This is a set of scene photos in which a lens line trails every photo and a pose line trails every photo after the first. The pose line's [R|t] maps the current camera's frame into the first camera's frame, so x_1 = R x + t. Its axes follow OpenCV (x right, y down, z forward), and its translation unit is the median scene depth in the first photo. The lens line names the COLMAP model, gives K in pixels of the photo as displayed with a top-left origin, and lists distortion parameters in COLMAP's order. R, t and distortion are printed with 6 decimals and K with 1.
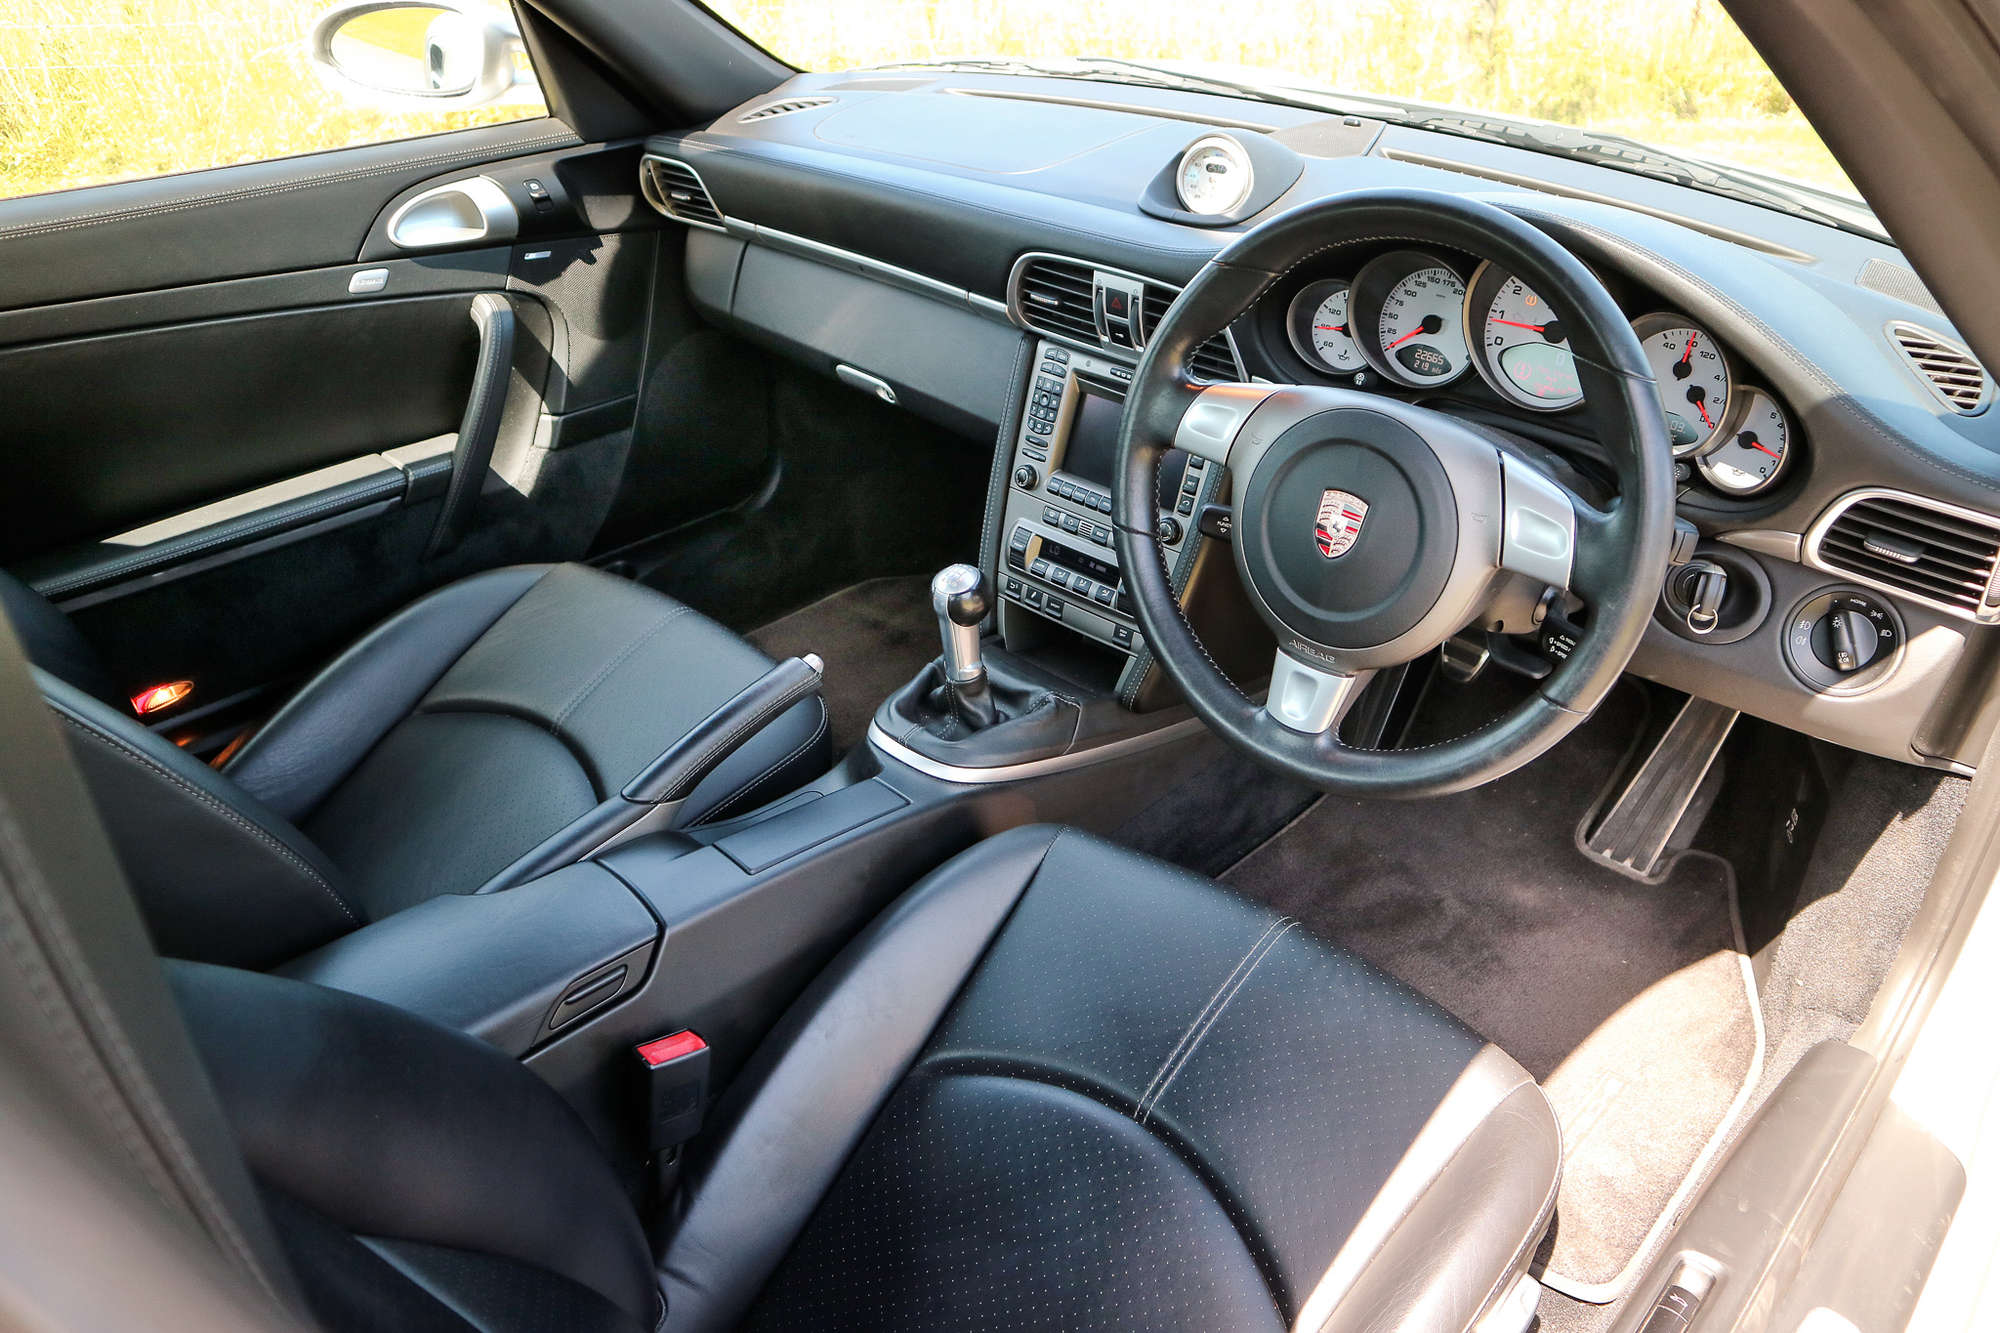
lens RADIAL K [[1520.4, 0, 1010.4], [0, 1520.4, 652.0], [0, 0, 1]] dist [-0.106457, 0.100818]
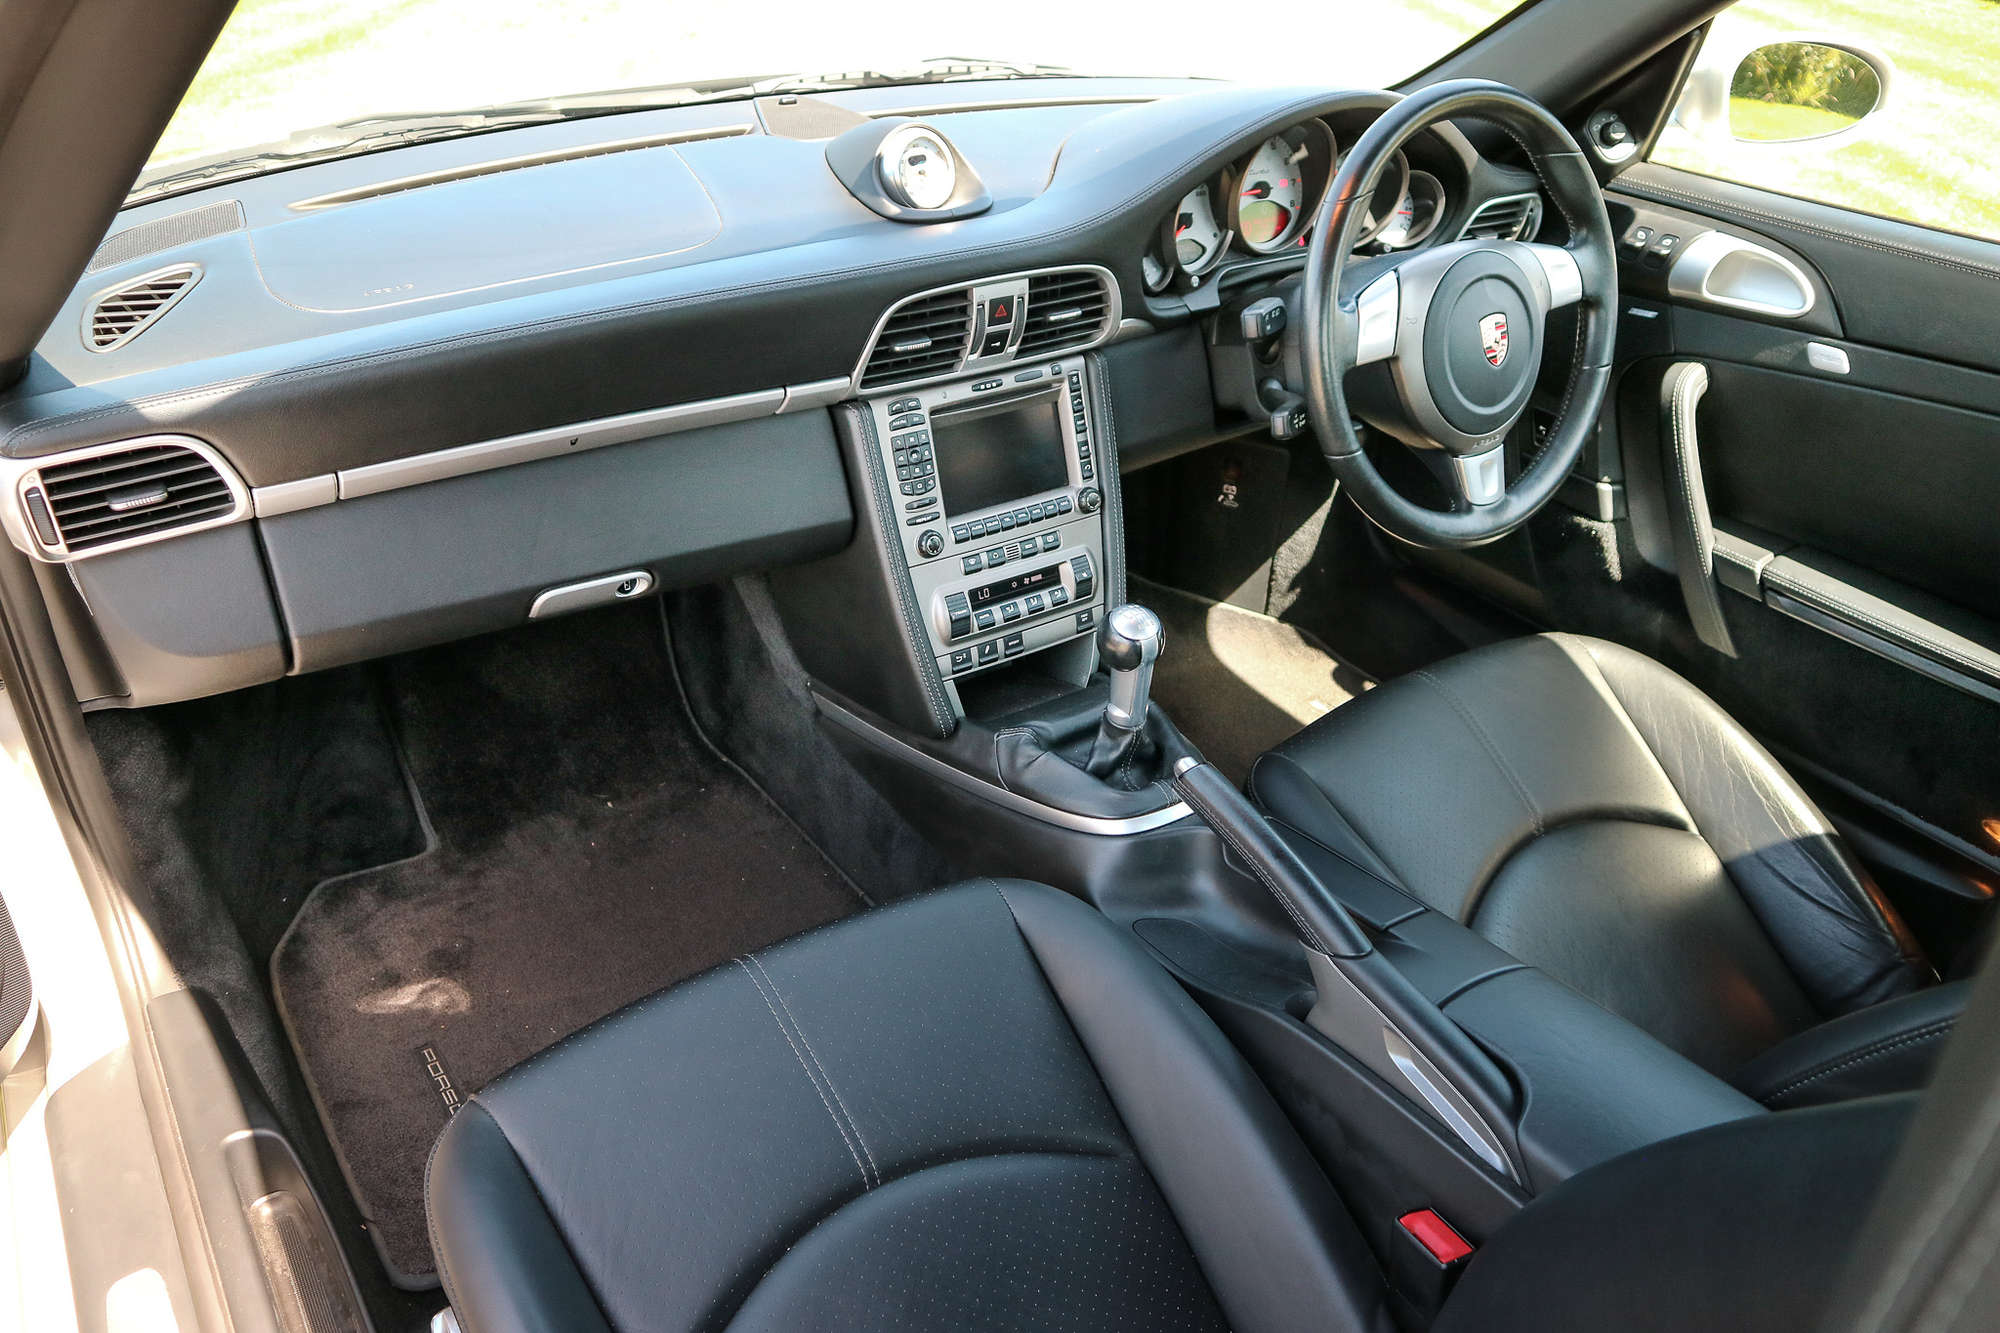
lens RADIAL K [[1520.4, 0, 1010.4], [0, 1520.4, 652.0], [0, 0, 1]] dist [-0.106457, 0.100818]
pose [[0.226753, -0.502867, 0.834091, -0.818162], [0.471612, 0.805991, 0.357715, -0.392029], [-0.852153, 0.312254, 0.419919, 0.661440]]
